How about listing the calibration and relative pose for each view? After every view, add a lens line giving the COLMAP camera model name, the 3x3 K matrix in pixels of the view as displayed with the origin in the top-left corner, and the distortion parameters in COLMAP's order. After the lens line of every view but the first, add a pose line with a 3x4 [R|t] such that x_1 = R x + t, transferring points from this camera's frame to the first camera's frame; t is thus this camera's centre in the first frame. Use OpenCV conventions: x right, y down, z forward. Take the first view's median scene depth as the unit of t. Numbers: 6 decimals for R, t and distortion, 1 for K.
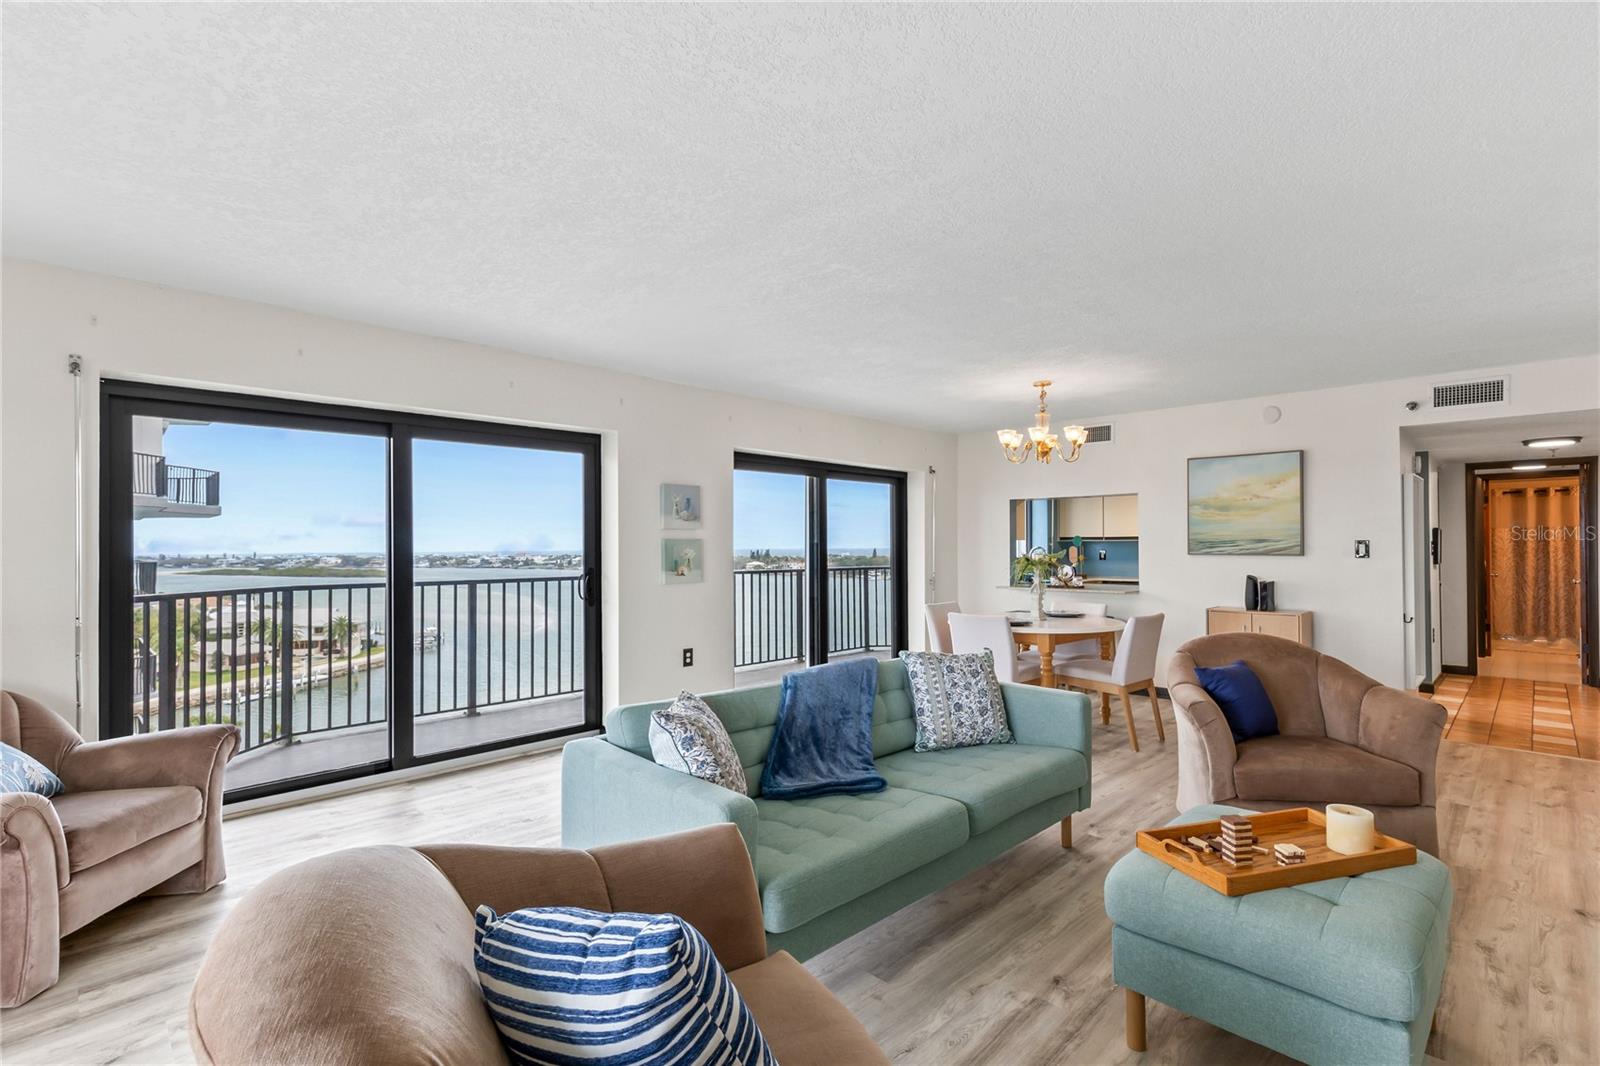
lens RADIAL K [[740.0, 0, 801.0], [0, 740.0, 538.9], [0, 0, 1]] dist [0.000611, -0.000227]
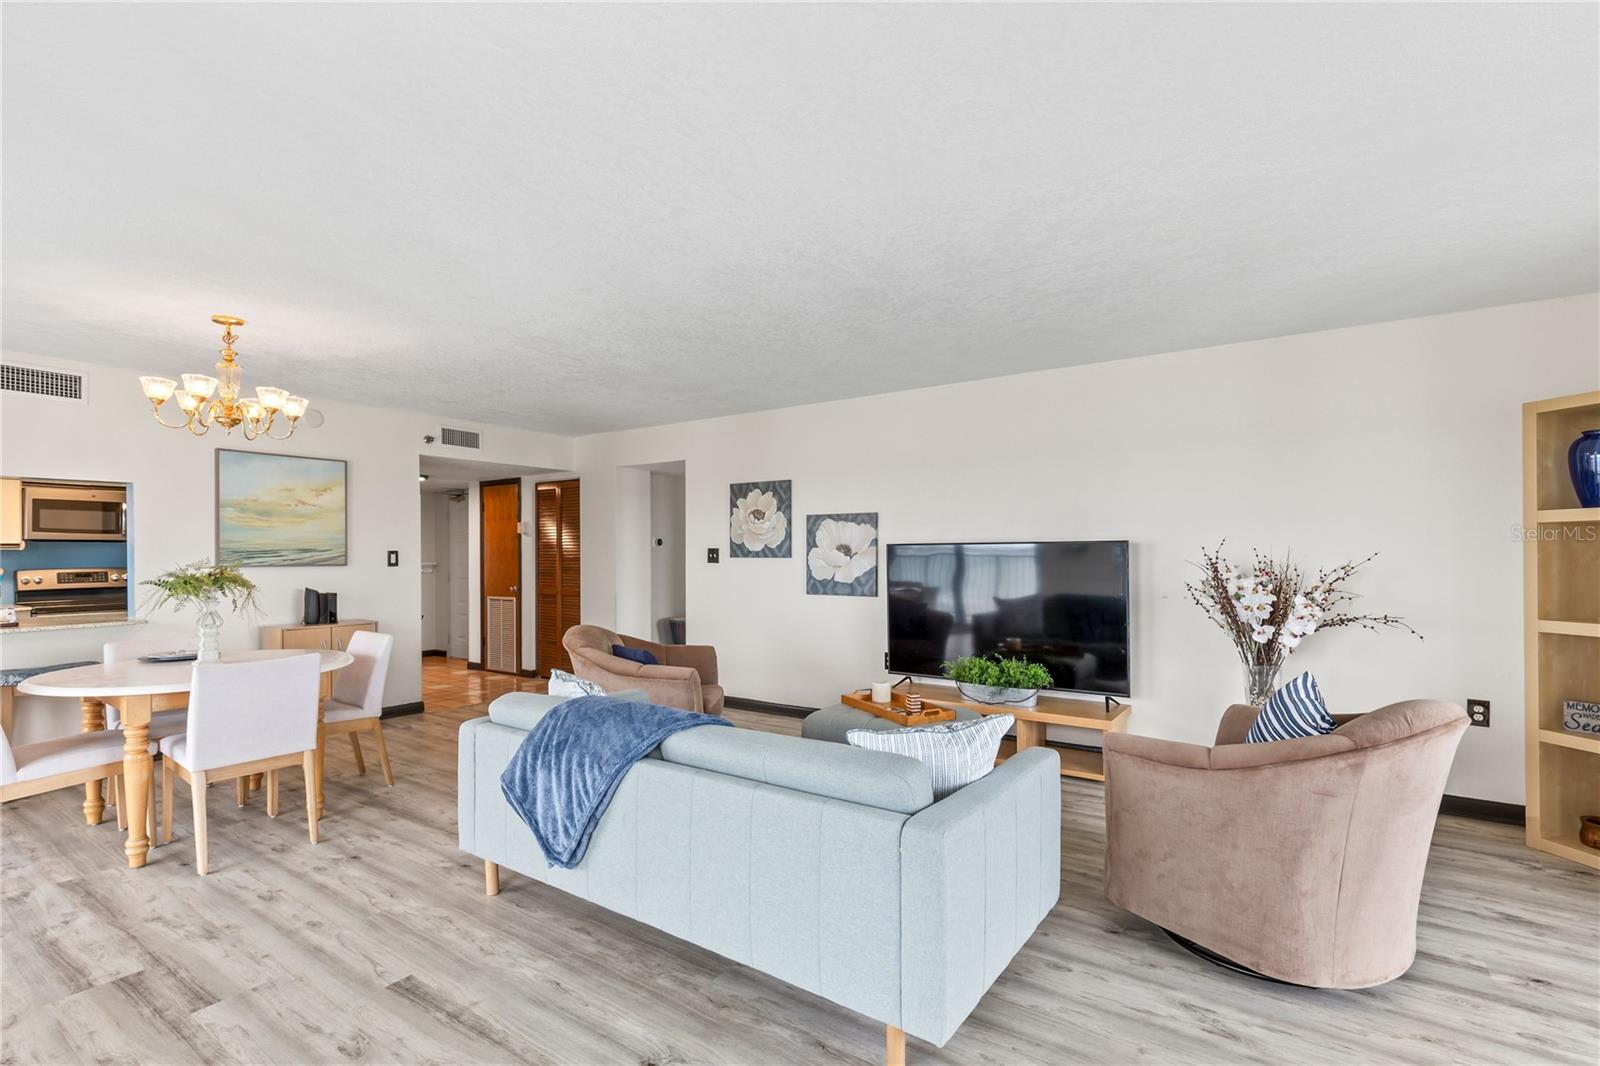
lens RADIAL K [[740.0, 0, 801.0], [0, 740.0, 538.9], [0, 0, 1]] dist [0.000611, -0.000227]
pose [[-0.162840, 0.023541, 0.986372, -0.344867], [-0.002484, 0.999702, -0.024269, 0.007613], [-0.986649, -0.006402, -0.162733, 0.454717]]
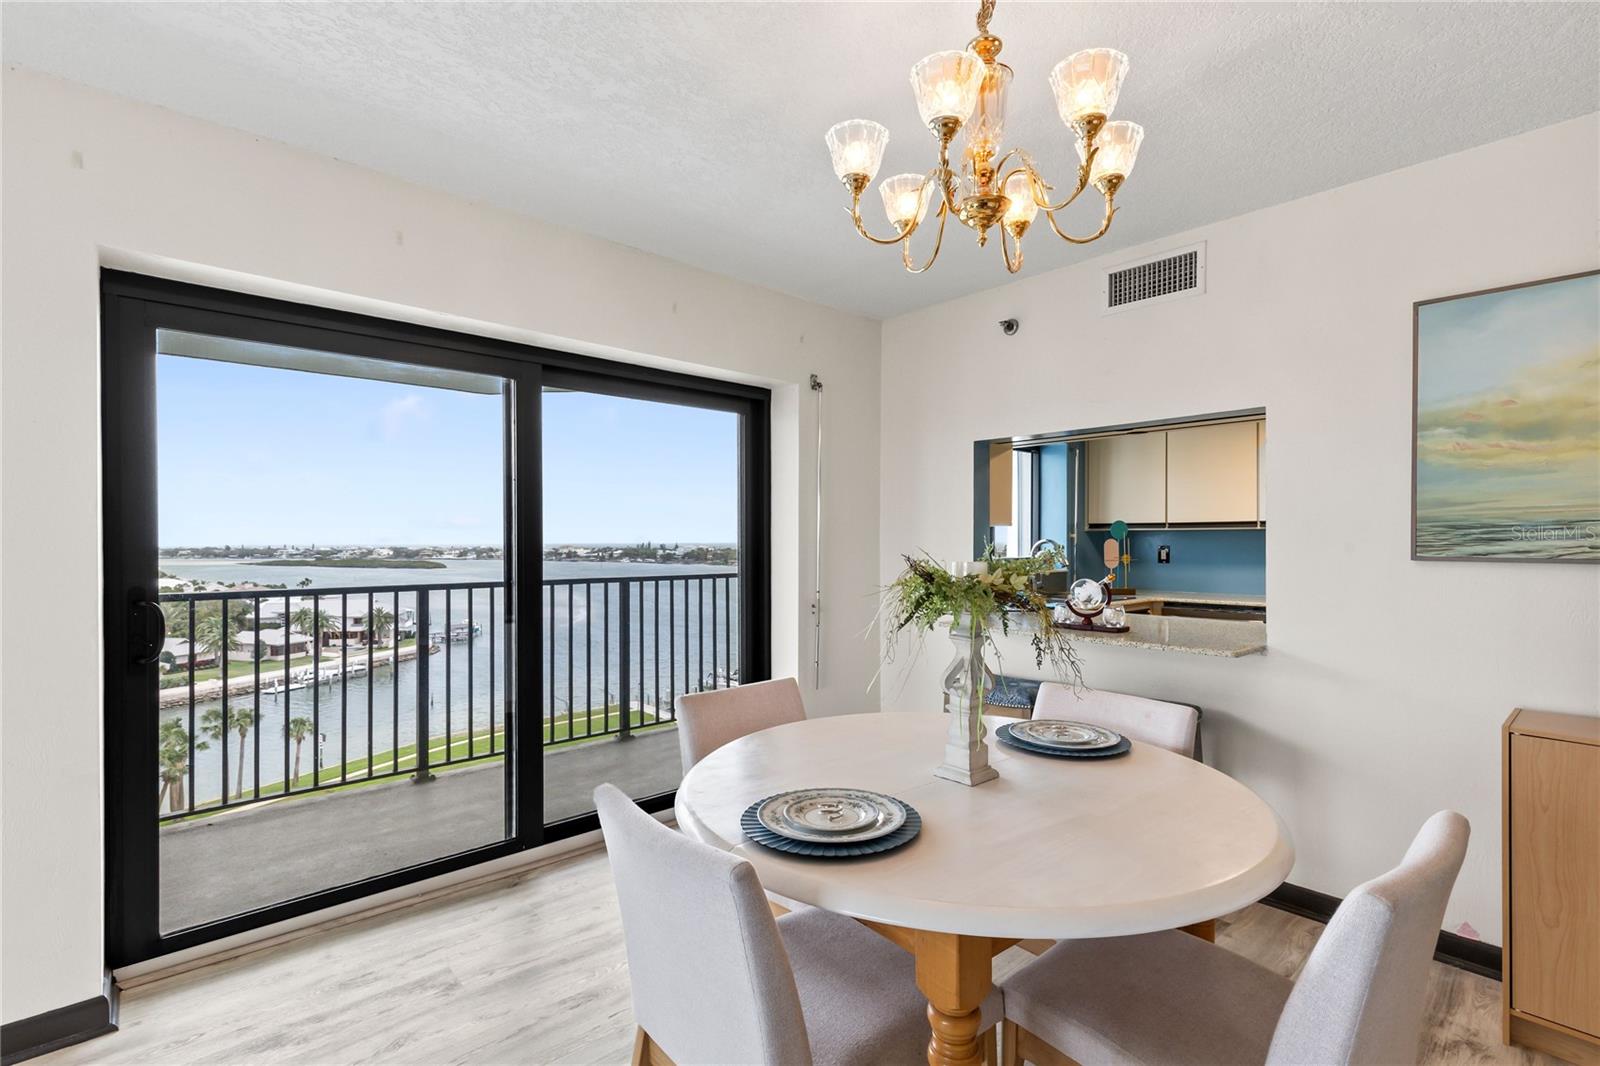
lens RADIAL K [[740.0, 0, 801.0], [0, 740.0, 538.9], [0, 0, 1]] dist [0.000611, -0.000227]
pose [[0.998348, 0.004396, -0.057280, 0.213050], [-0.003922, 0.999957, 0.008395, 0.007777], [0.057314, -0.008156, 0.998323, 0.551256]]
